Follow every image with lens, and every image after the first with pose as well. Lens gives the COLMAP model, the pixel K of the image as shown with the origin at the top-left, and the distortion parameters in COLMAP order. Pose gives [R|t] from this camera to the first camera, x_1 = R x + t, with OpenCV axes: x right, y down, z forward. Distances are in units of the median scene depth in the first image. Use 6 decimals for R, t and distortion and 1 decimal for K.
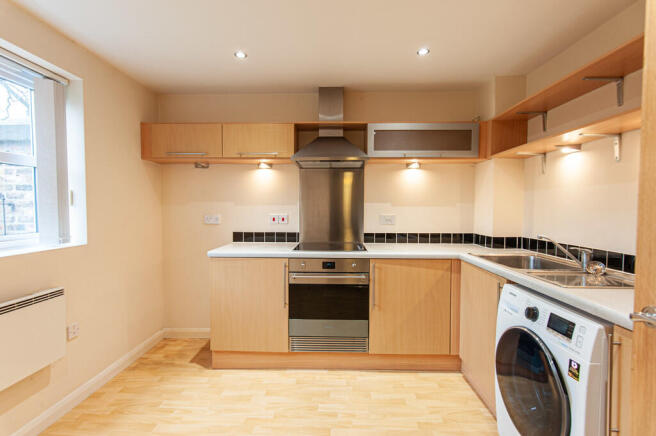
lens RADIAL K [[314.0, 0, 328.0], [0, 314.0, 218.0], [0, 0, 1]] dist [0.001875, 0.000387]
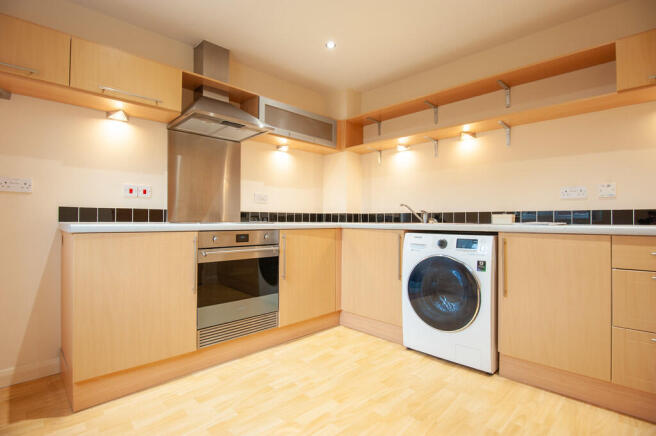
lens RADIAL K [[314.2, 0, 328.0], [0, 314.2, 218.0], [0, 0, 1]] dist [-0.025841, 0.000256]
pose [[0.697444, 0.003297, 0.716632, -0.462724], [0.022059, 0.999417, -0.026067, 0.121018], [-0.716300, 0.033988, 0.696965, 0.202078]]
